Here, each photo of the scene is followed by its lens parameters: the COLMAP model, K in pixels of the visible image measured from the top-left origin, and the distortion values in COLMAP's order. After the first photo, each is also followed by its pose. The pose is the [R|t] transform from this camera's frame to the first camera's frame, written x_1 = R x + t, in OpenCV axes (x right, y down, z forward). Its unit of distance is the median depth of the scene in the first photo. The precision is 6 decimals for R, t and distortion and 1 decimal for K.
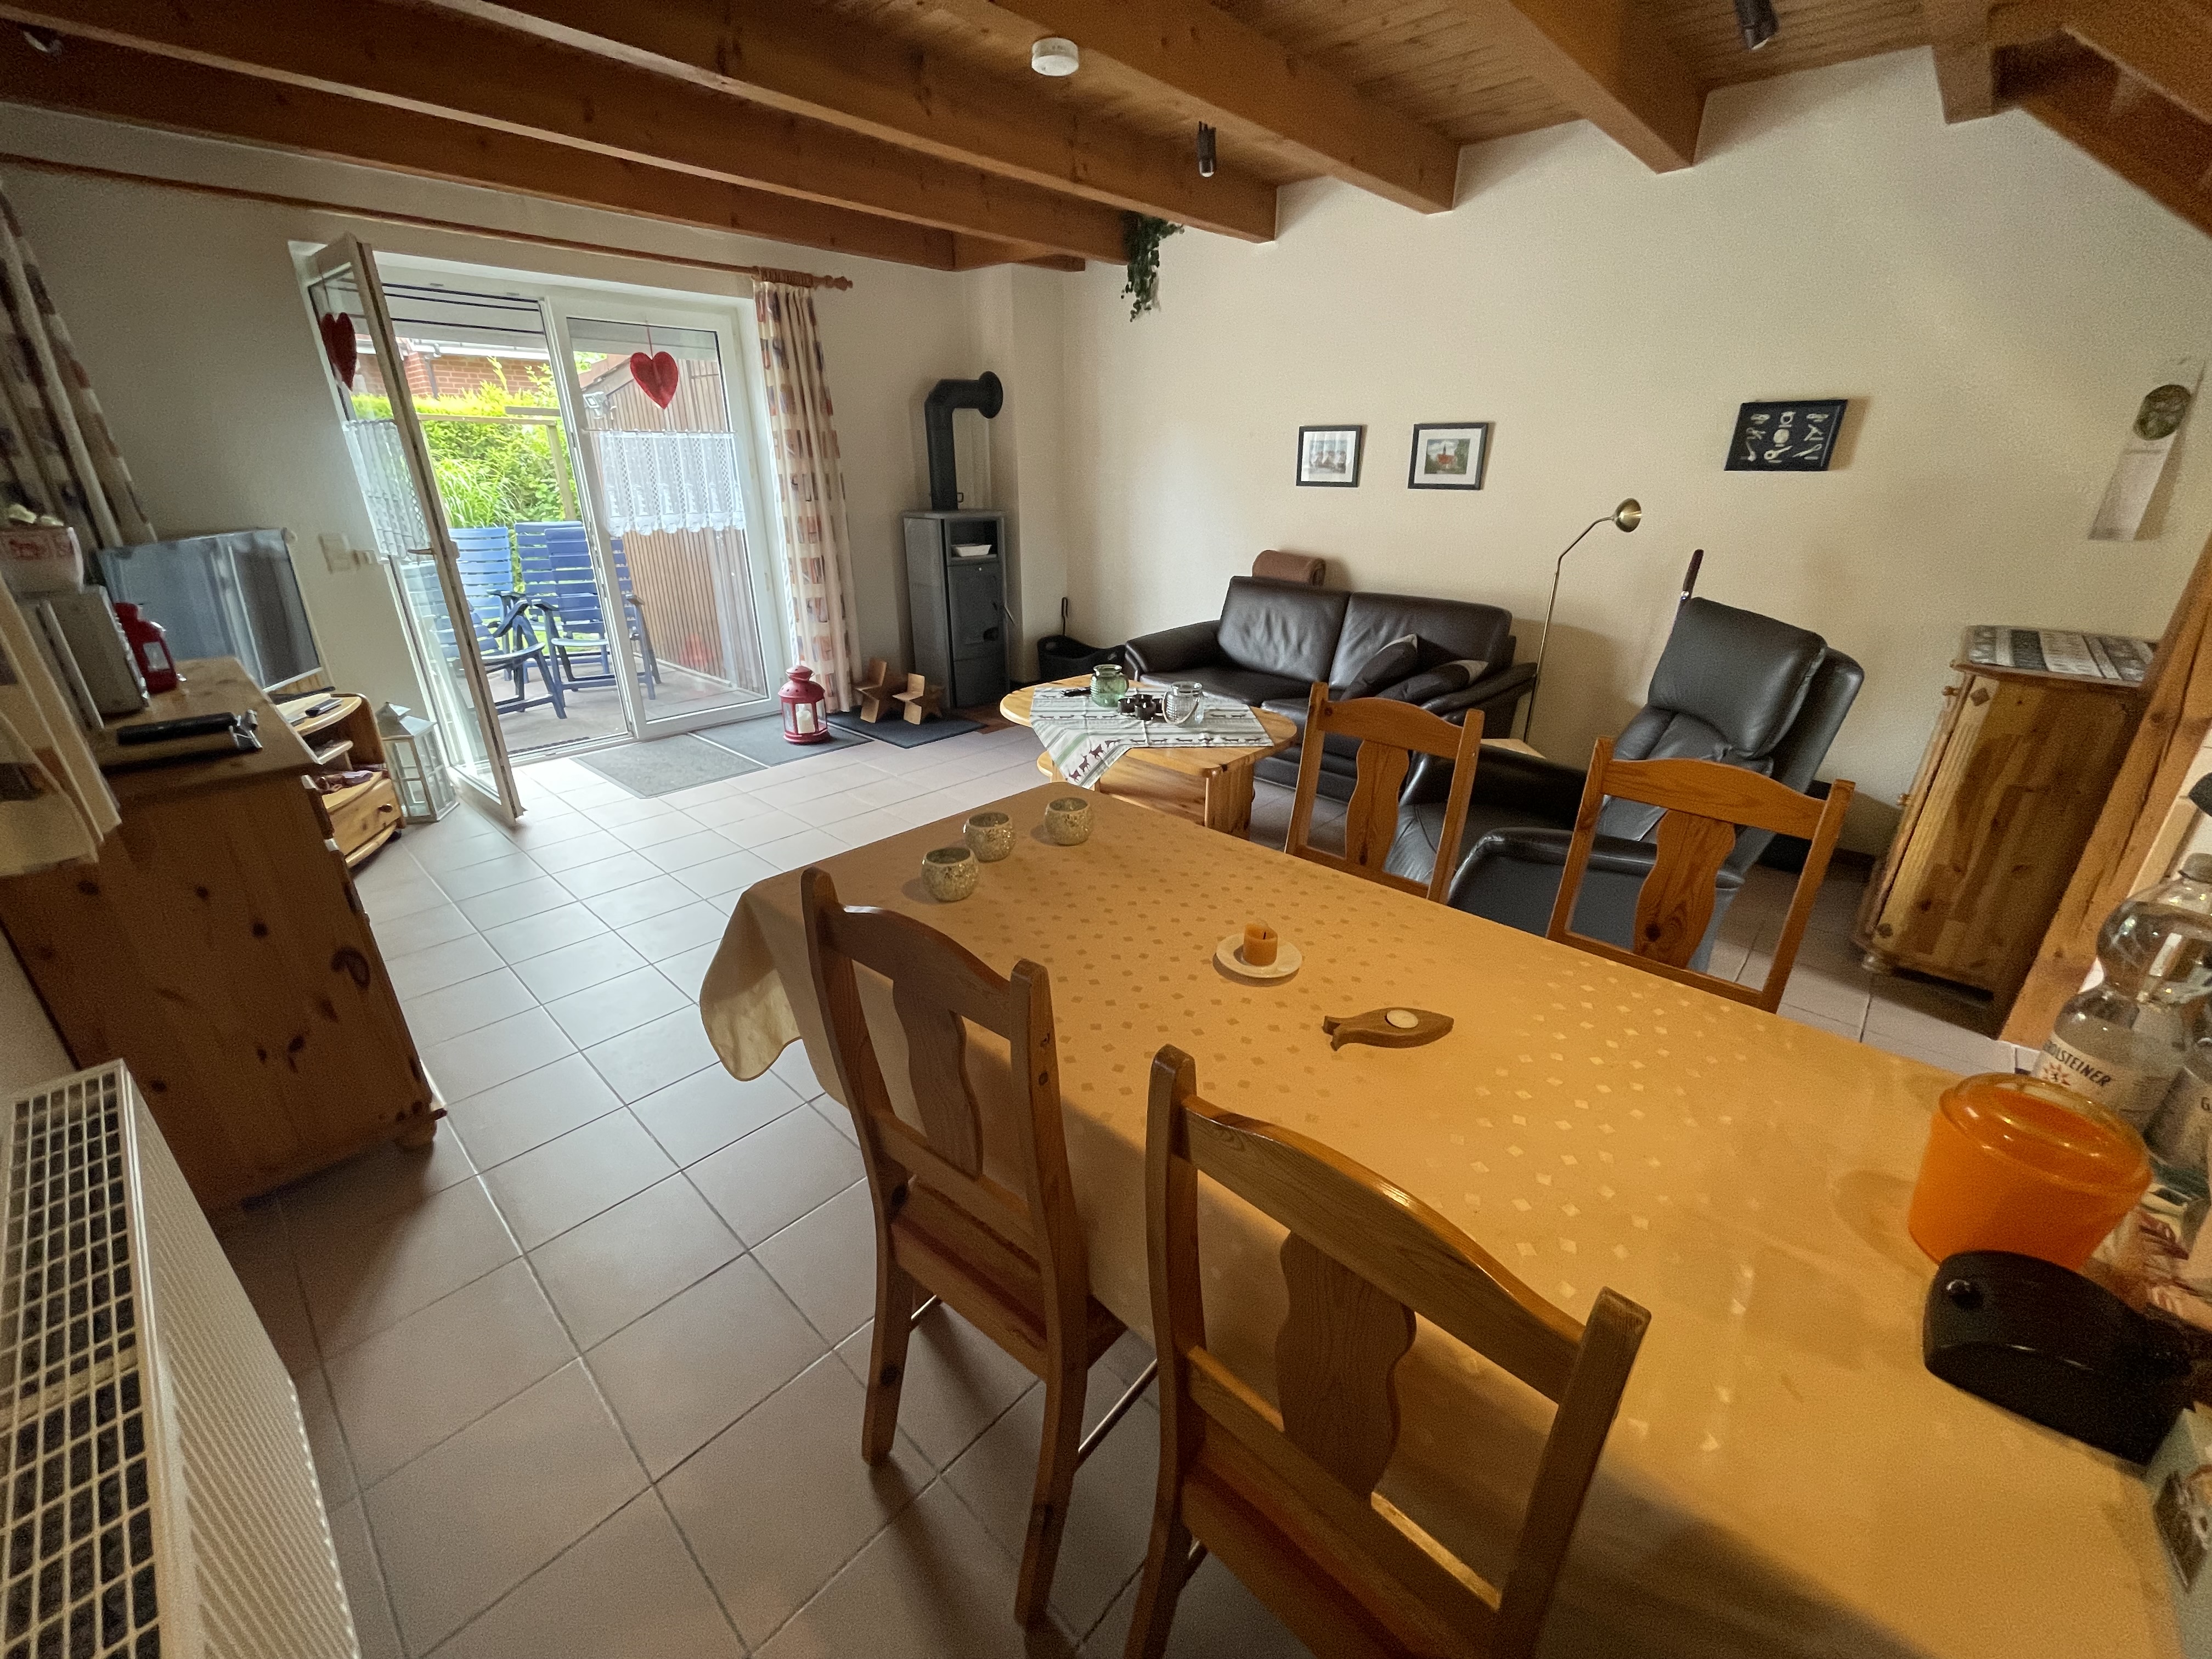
lens RADIAL K [[892.5, 0, 1121.2], [0, 892.5, 843.6], [0, 0, 1]] dist [0.000589, 0.000044]
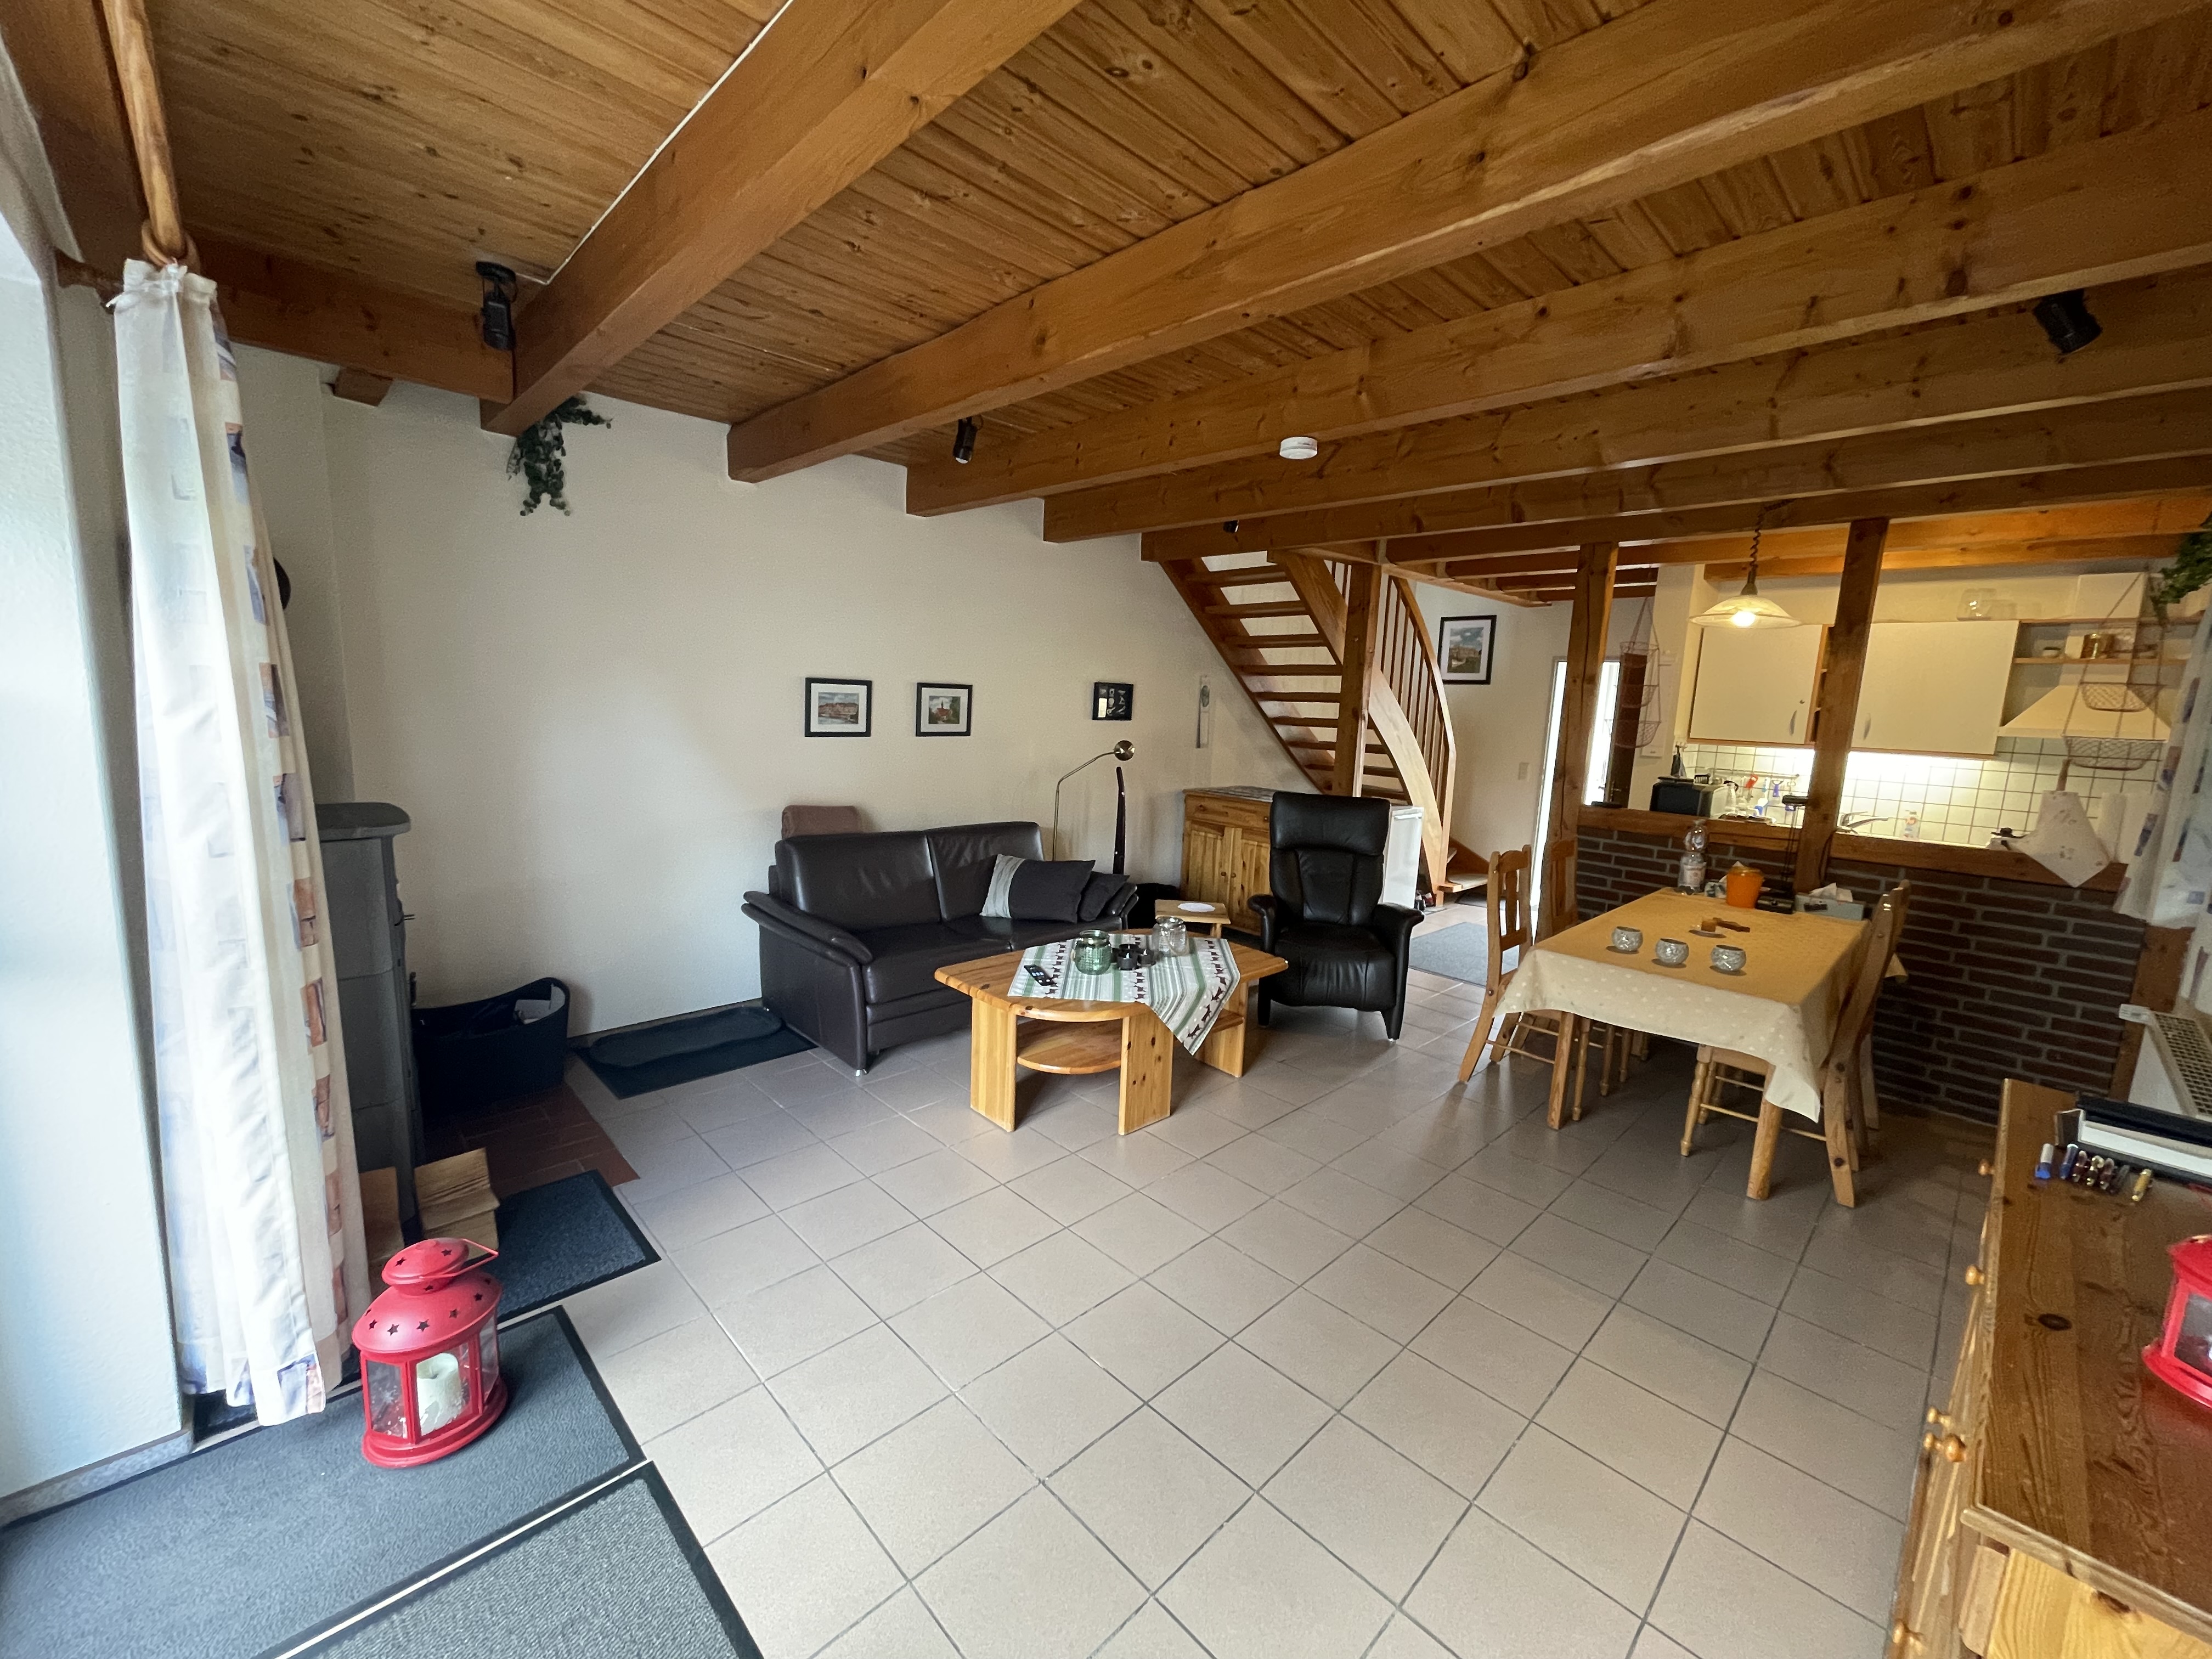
lens RADIAL K [[892.5, 0, 1126.7], [0, 892.5, 838.6], [0, 0, 1]] dist [0.000589, 0.000044]
pose [[0.042516, -0.157192, 0.986652, -0.790903], [0.362627, 0.922629, 0.131366, -0.342882], [-0.930964, 0.352201, 0.096229, 0.720477]]
